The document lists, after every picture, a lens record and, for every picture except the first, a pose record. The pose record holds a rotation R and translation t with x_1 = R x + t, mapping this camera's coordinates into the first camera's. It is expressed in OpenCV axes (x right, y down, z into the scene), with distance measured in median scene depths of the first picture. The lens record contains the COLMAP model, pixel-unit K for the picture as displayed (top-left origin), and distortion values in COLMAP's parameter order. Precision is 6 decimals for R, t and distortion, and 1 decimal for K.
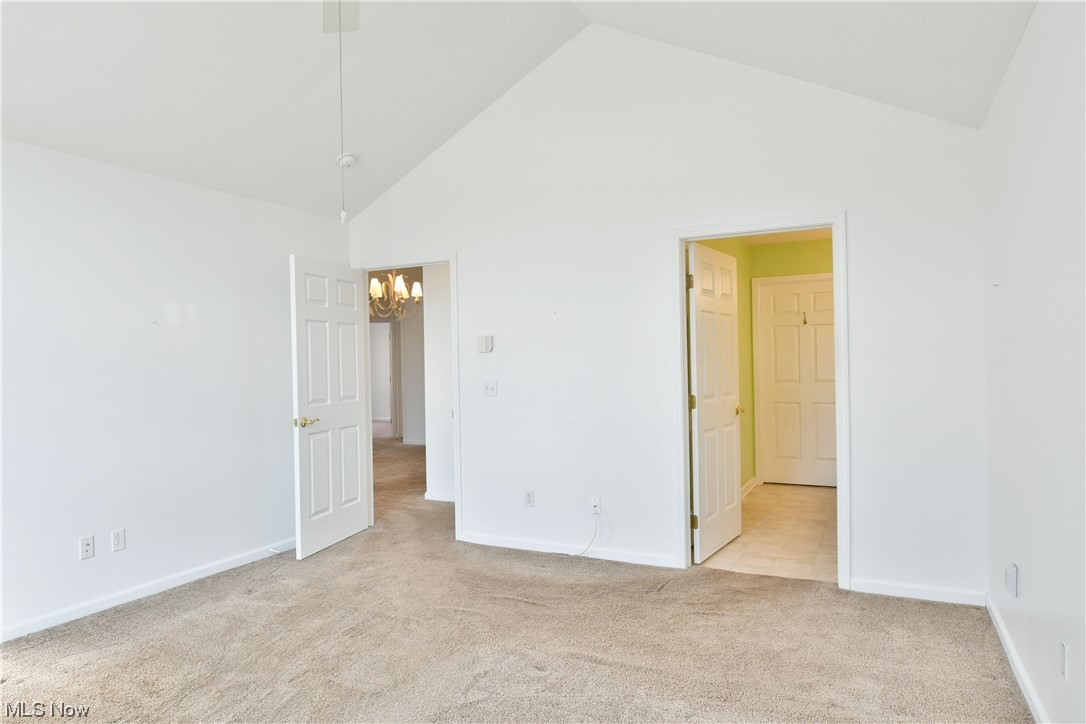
lens RADIAL K [[668.6, 0, 541.0], [0, 668.6, 364.0], [0, 0, 1]] dist [-0.012752, -0.006237]
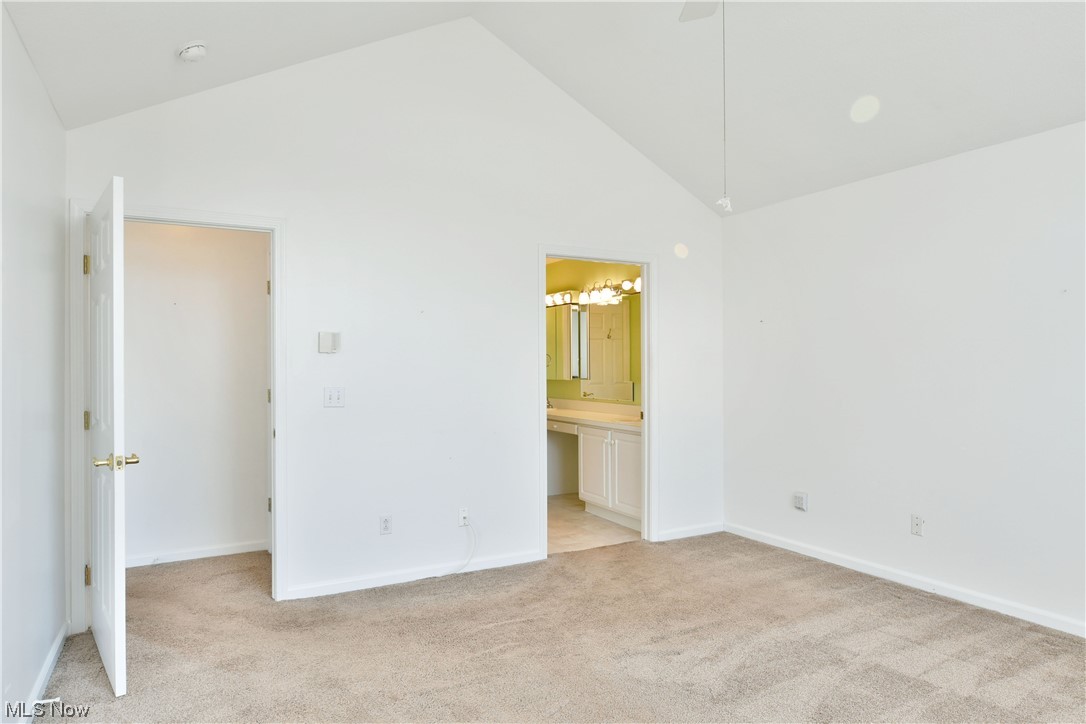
lens RADIAL K [[668.6, 0, 543.5], [0, 668.6, 357.3], [0, 0, 1]] dist [-0.012752, -0.006237]
pose [[0.569099, 0.024881, 0.821892, -0.670112], [-0.001575, 0.999573, -0.029169, 0.012581], [-0.822267, 0.015306, 0.568895, 0.377287]]
